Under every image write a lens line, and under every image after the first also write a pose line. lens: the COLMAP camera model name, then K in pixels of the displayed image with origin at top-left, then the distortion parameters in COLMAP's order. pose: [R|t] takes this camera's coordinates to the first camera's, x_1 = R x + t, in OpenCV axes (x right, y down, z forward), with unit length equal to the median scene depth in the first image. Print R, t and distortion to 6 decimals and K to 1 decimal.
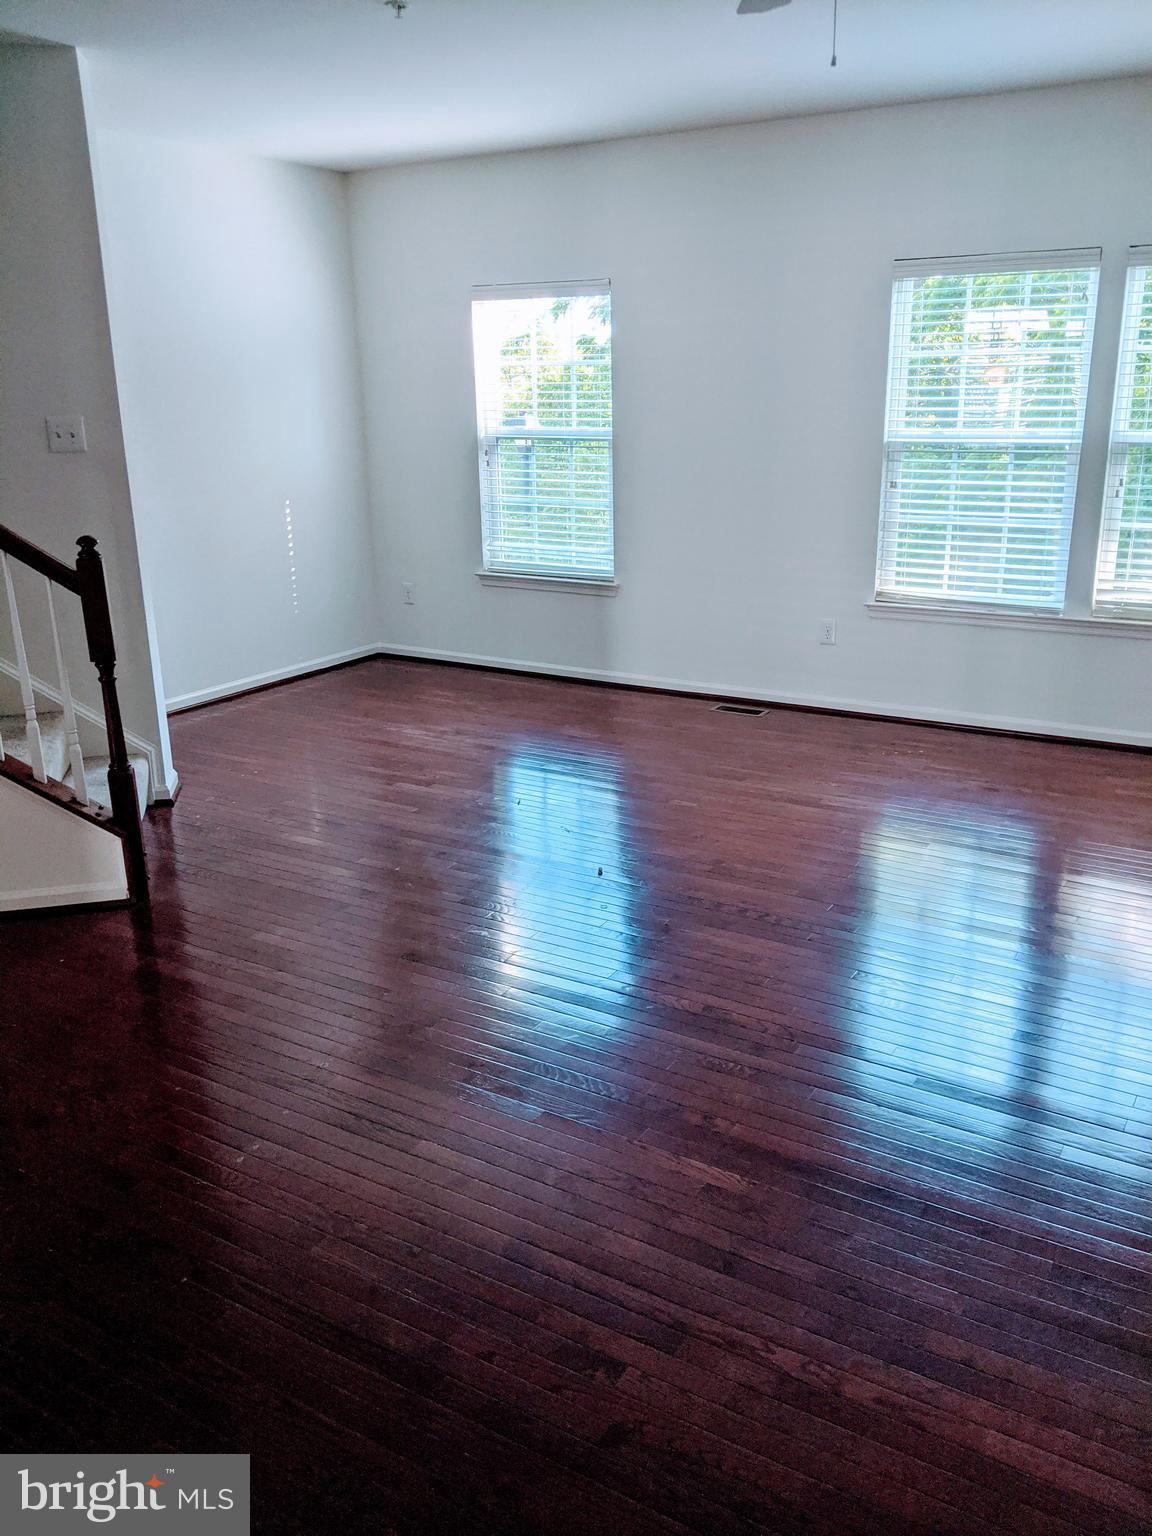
lens RADIAL K [[1221.7, 0, 577.1], [0, 1221.7, 760.6], [0, 0, 1]] dist [0.090214, -0.148667]
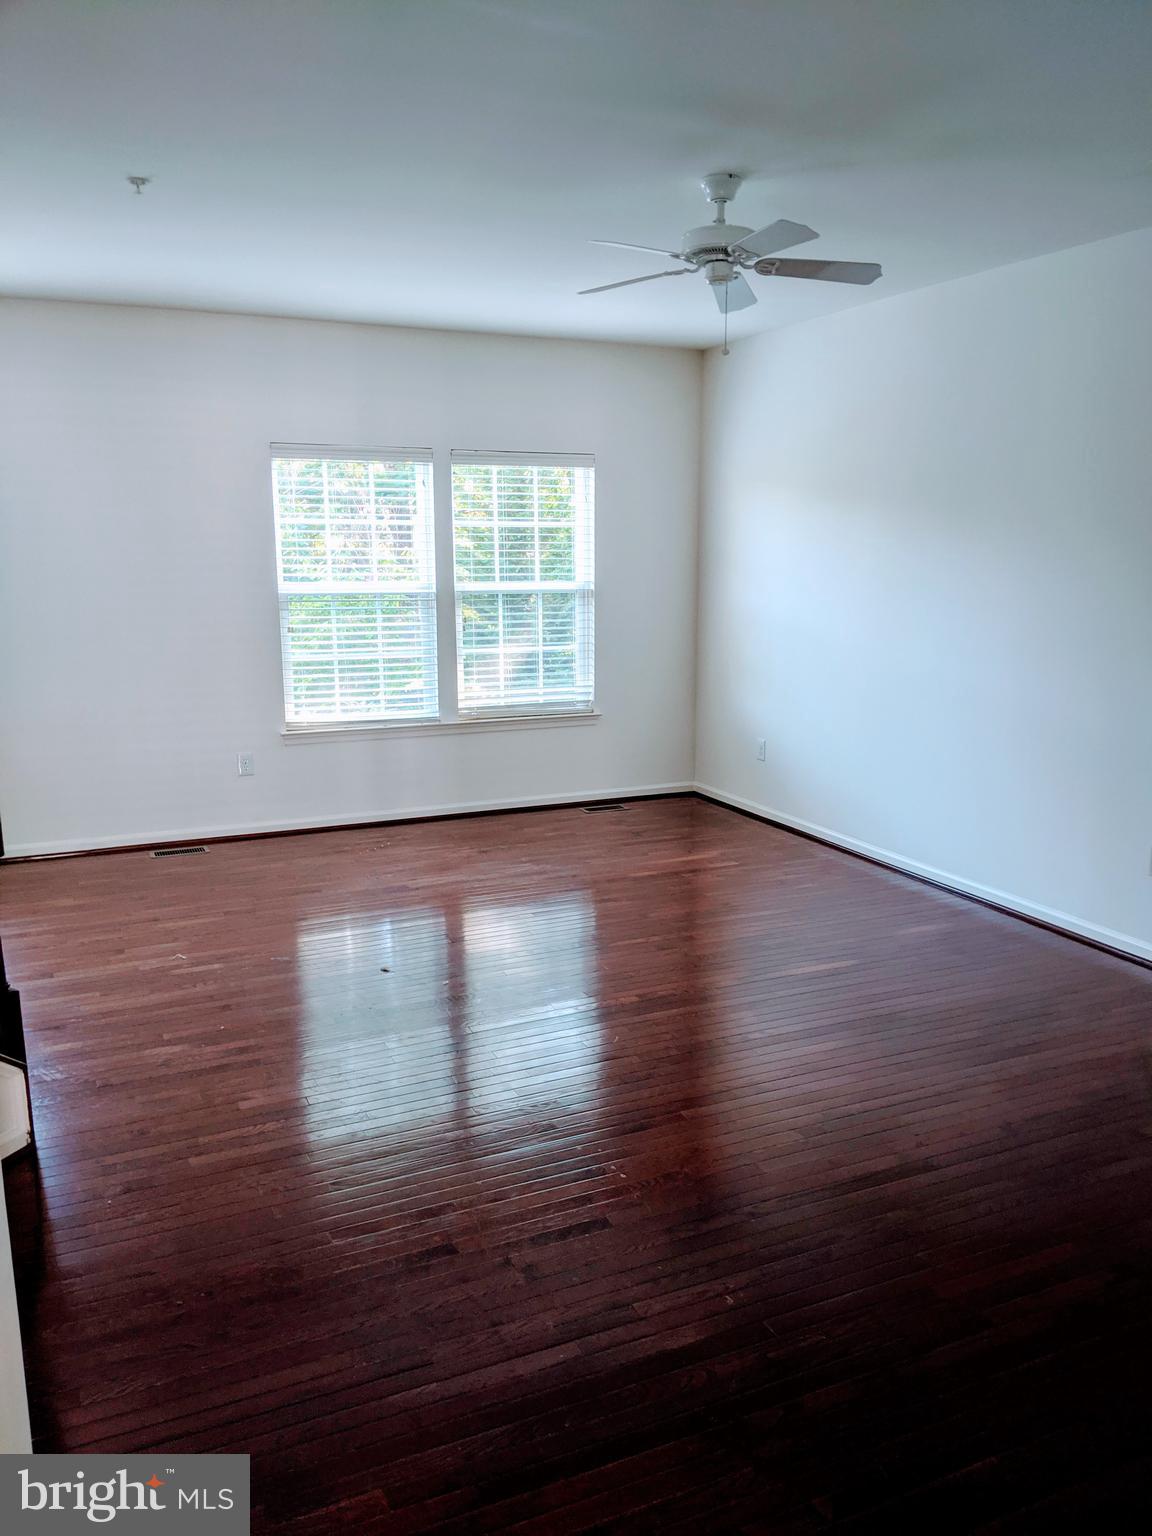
lens RADIAL K [[1221.7, 0, 570.8], [0, 1221.7, 779.6], [0, 0, 1]] dist [0.090214, -0.148667]
pose [[0.558813, -0.137726, 0.817778, -0.589170], [0.235138, 0.971957, 0.003015, -0.029621], [-0.795260, 0.190606, 0.575526, 0.159192]]
